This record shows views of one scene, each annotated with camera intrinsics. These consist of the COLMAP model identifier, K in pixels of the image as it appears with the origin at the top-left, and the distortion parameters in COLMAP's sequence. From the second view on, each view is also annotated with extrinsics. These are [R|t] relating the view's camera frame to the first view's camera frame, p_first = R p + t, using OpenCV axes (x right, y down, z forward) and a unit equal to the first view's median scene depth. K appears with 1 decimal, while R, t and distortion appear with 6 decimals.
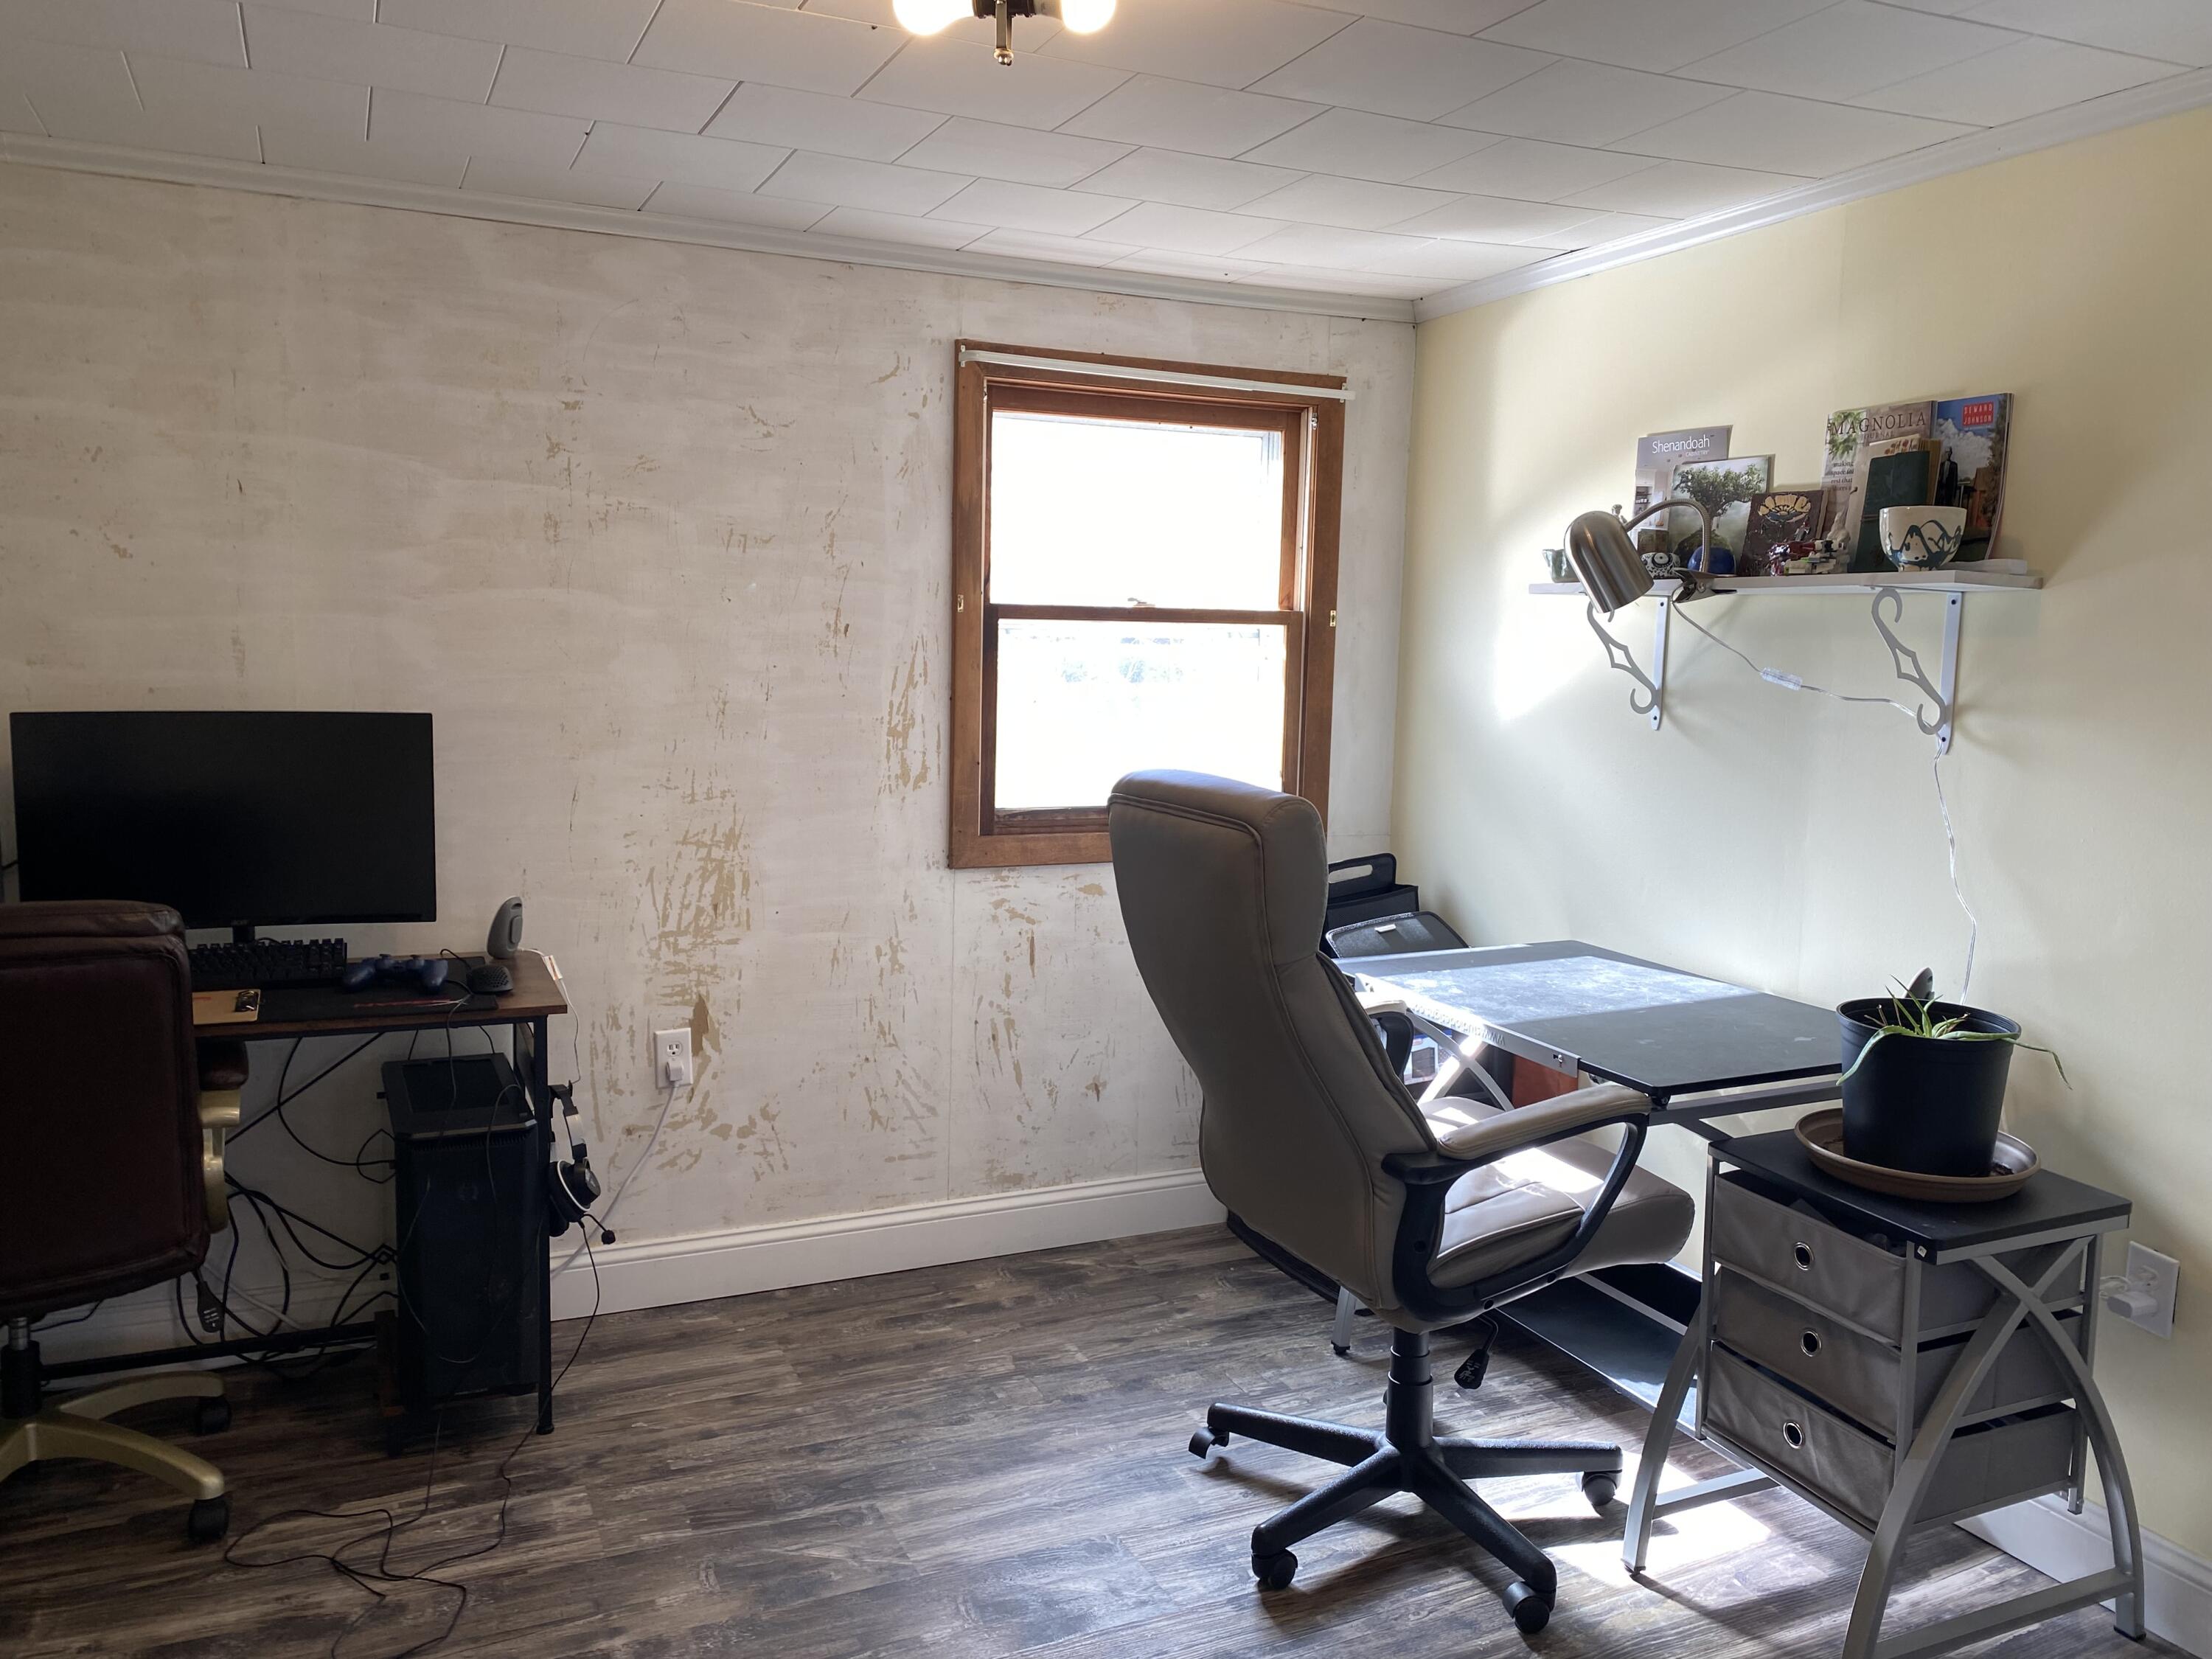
lens RADIAL K [[1666.3, 0, 1106.0], [0, 1666.3, 829.5], [0, 0, 1]] dist [0.002620, 0.000910]
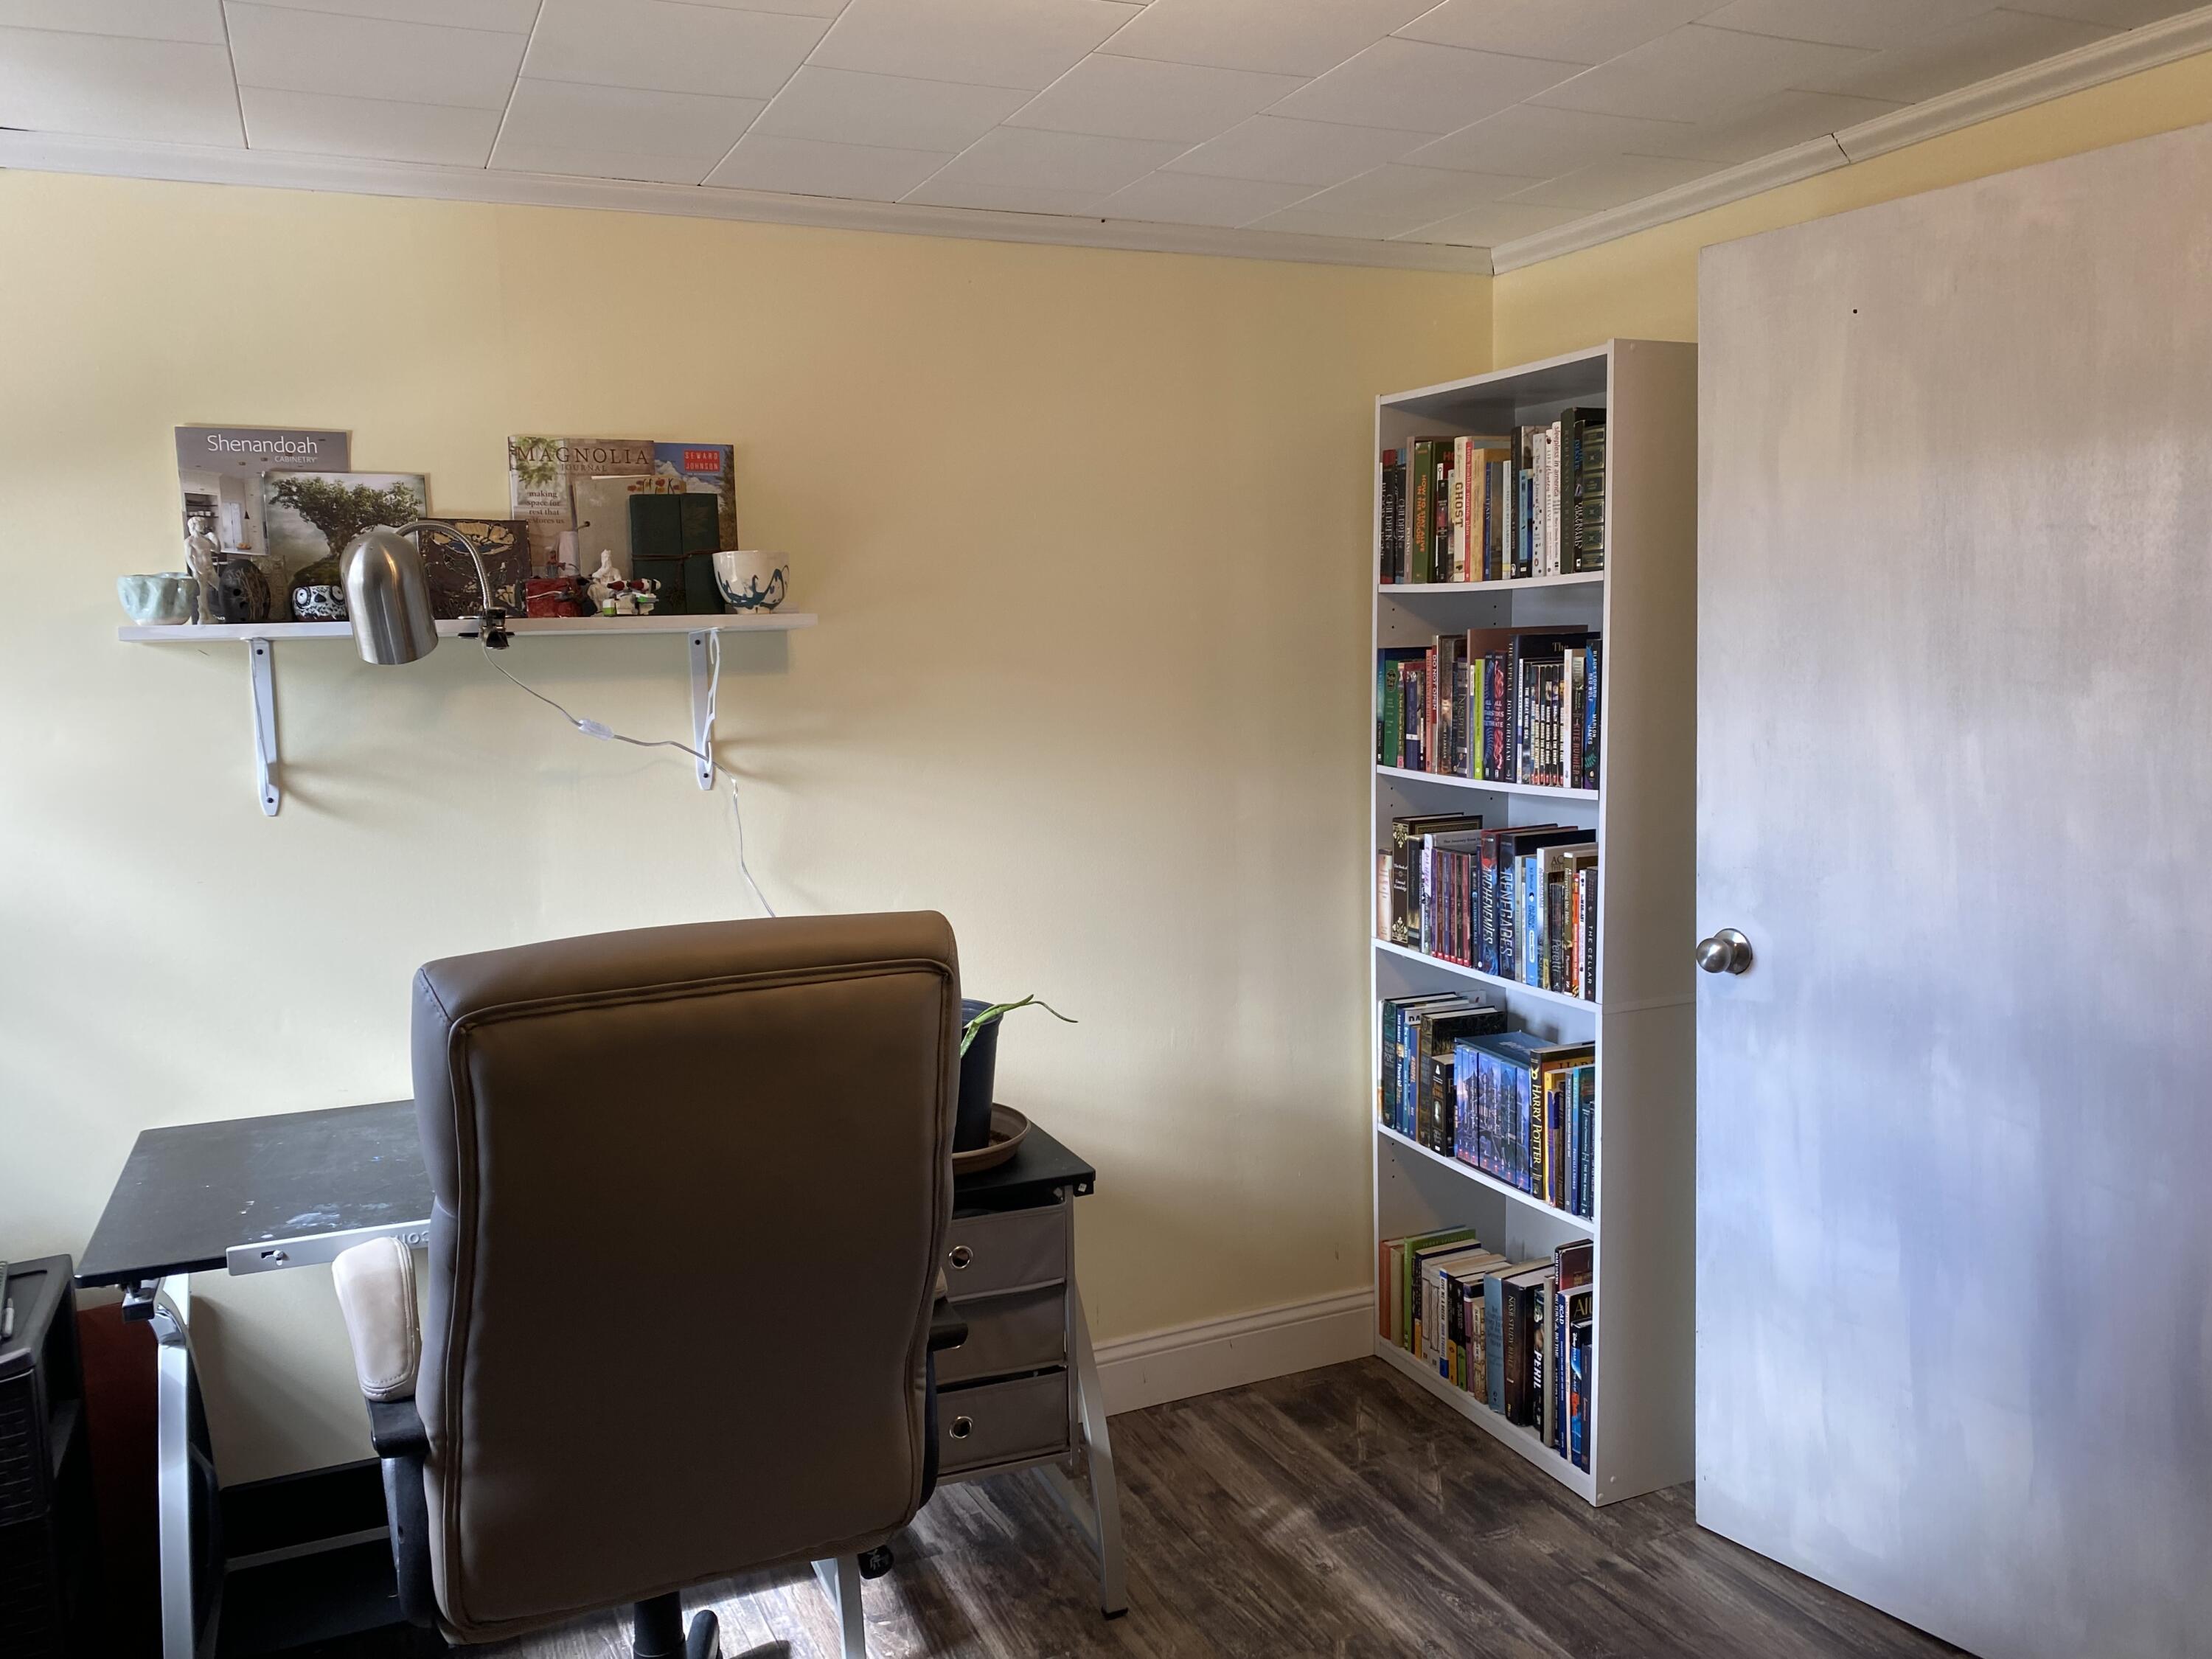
lens RADIAL K [[1666.3, 0, 1106.0], [0, 1666.3, 829.5], [0, 0, 1]] dist [0.002620, 0.000910]
pose [[0.014663, -0.122098, 0.992410, -0.459149], [0.149397, 0.981643, 0.118566, -0.095956], [-0.988669, 0.146524, 0.032635, 0.657396]]
